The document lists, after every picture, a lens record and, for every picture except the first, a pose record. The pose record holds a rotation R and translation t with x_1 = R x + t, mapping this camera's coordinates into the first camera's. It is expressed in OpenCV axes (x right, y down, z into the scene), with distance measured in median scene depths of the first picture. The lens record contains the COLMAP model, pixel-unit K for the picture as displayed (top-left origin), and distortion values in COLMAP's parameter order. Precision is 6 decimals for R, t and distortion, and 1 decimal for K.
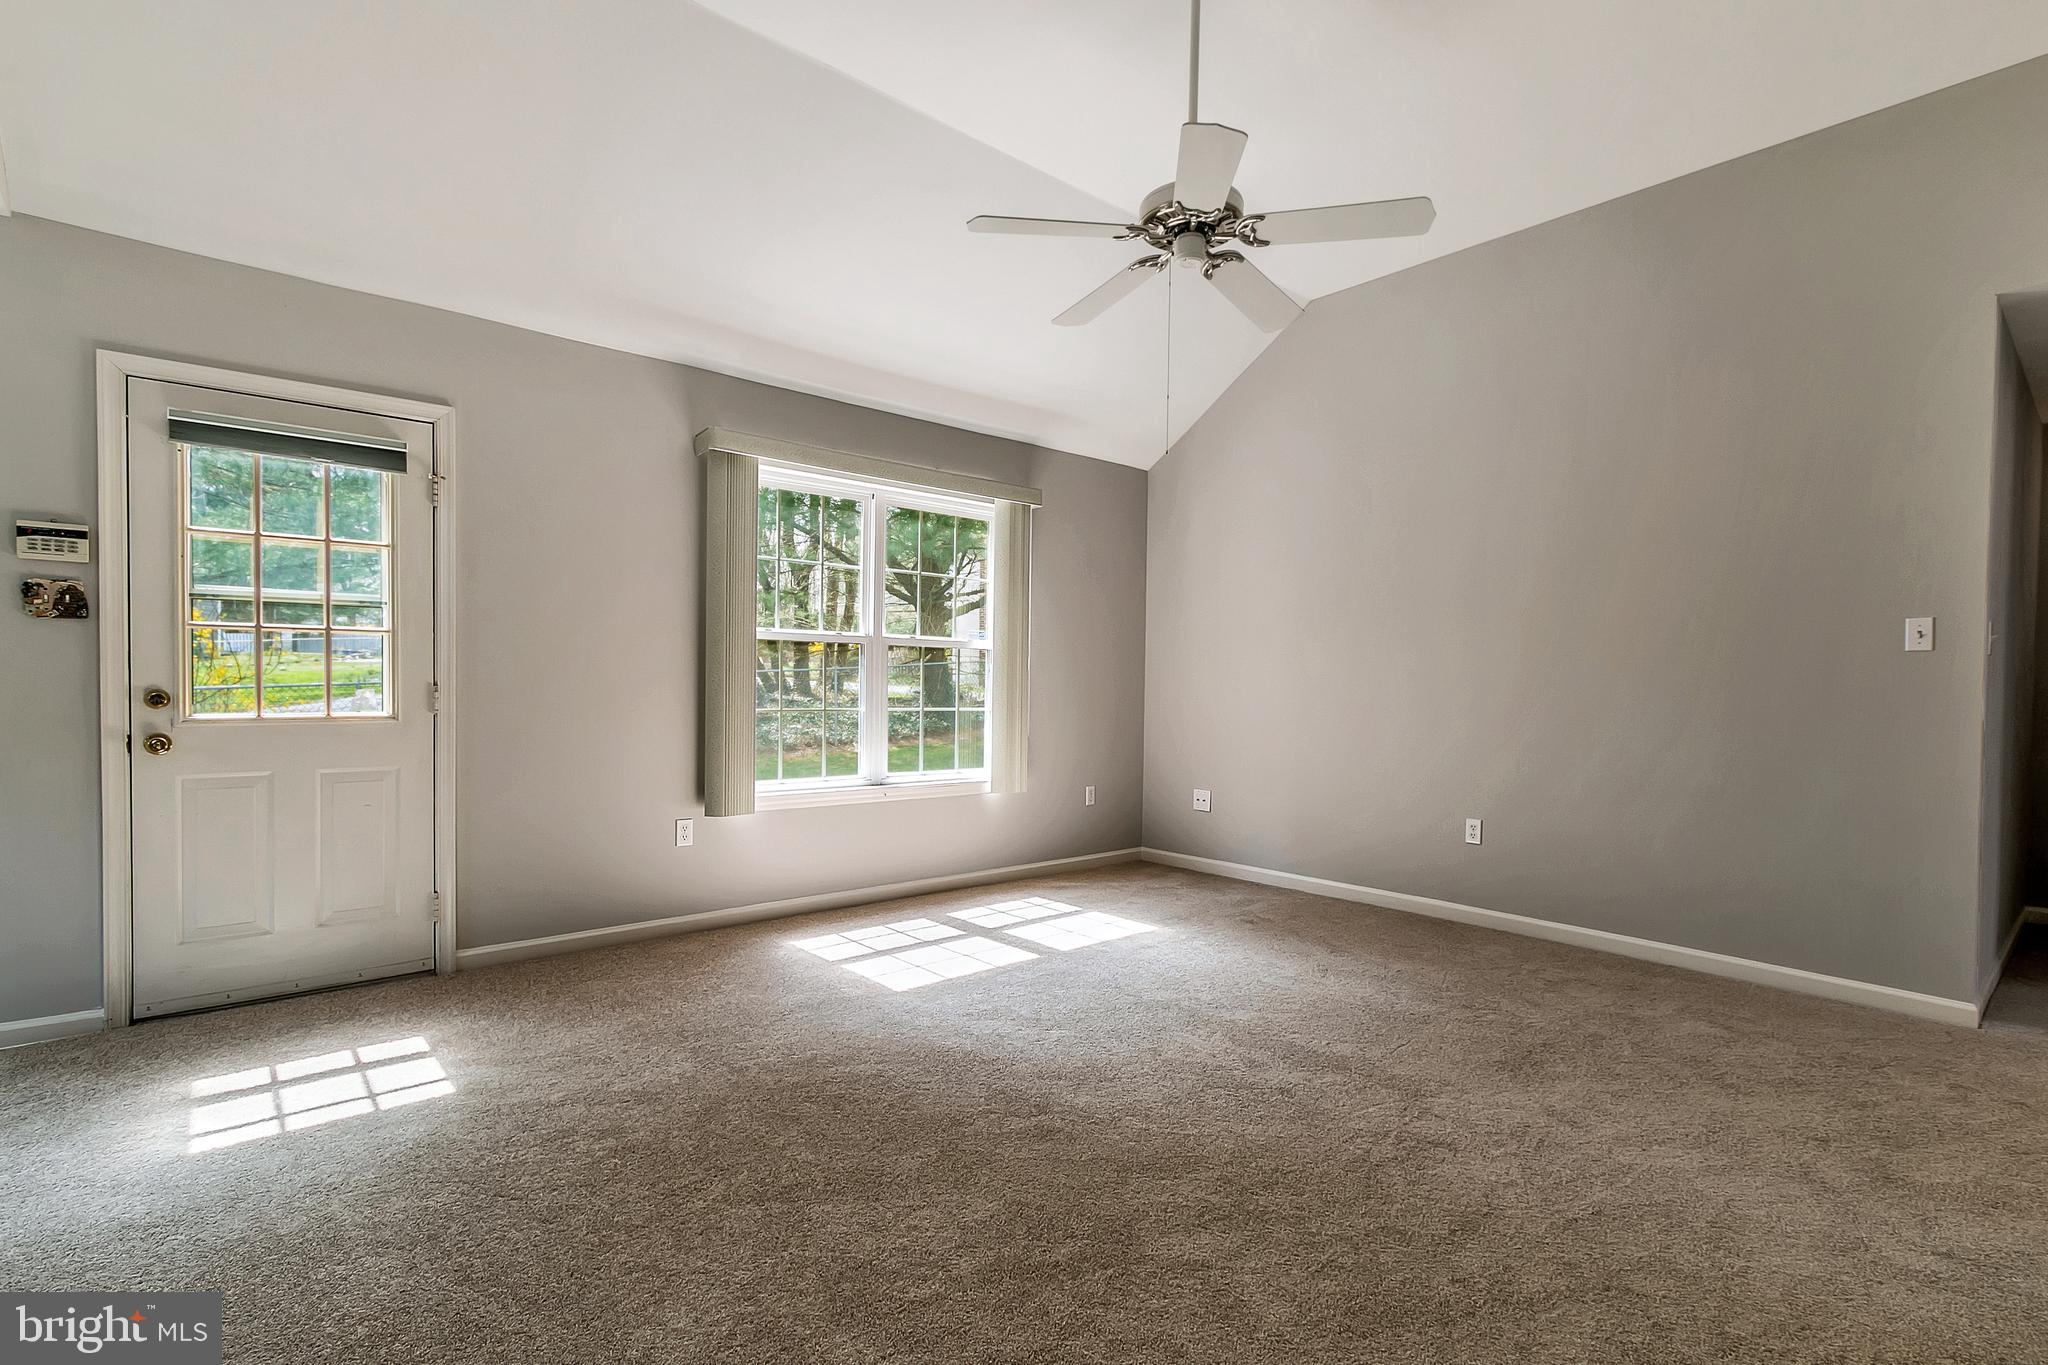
lens RADIAL K [[951.9, 0, 1024.0], [0, 951.9, 682.5], [0, 0, 1]] dist [-0.000440, 0.000255]
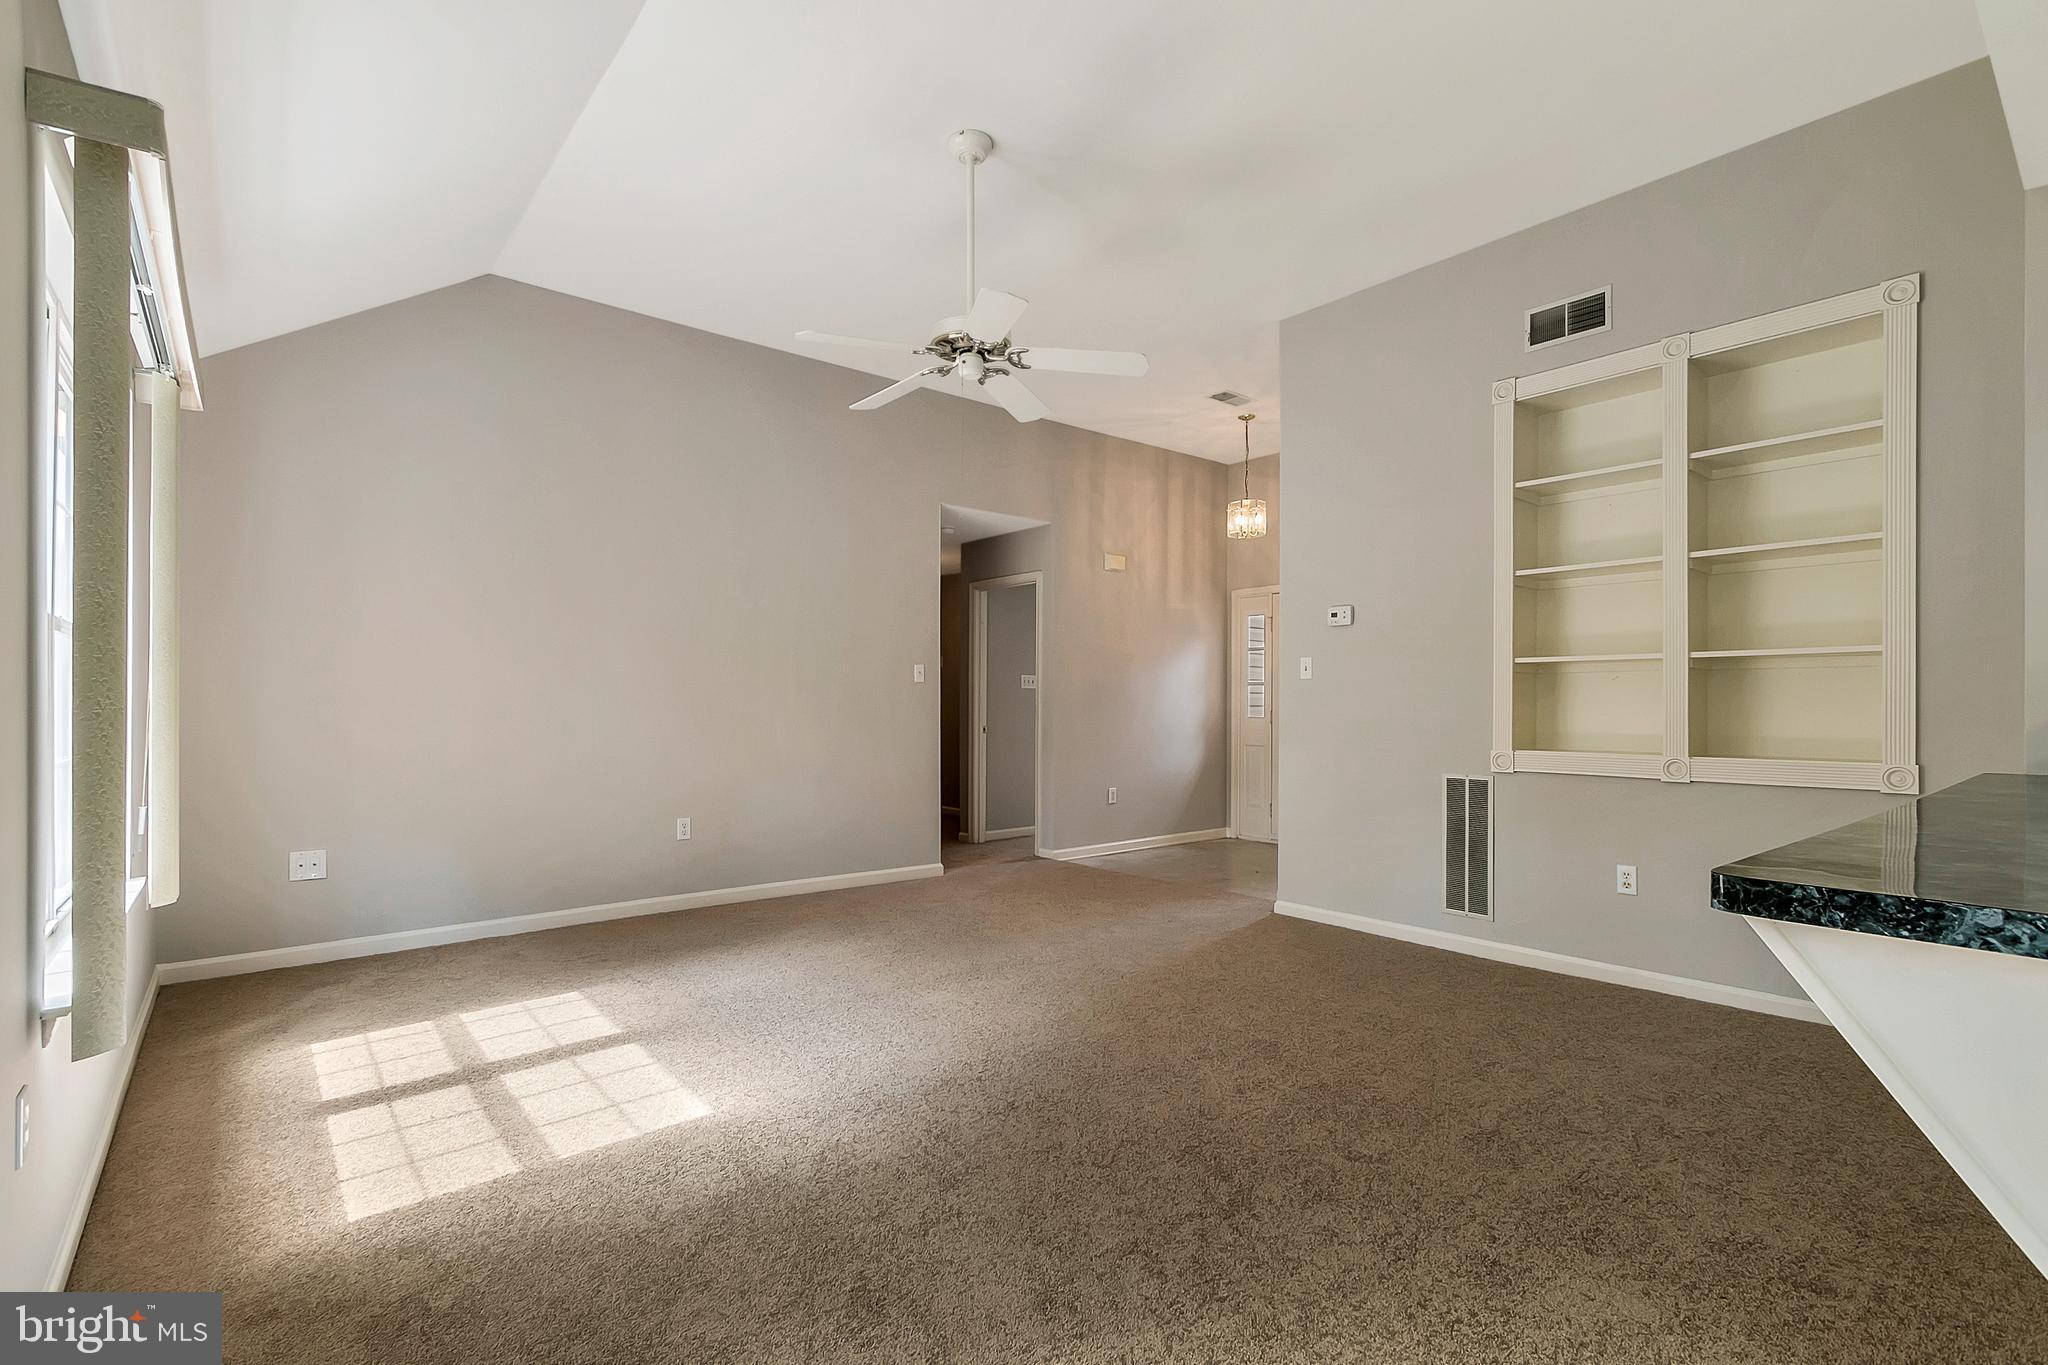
lens RADIAL K [[951.9, 0, 1024.0], [0, 951.9, 682.5], [0, 0, 1]] dist [-0.000440, 0.000255]
pose [[0.029938, 0.010887, 0.999492, -0.731092], [0.013569, 0.999844, -0.011298, 0.002468], [-0.999460, 0.013900, 0.029786, 0.624481]]
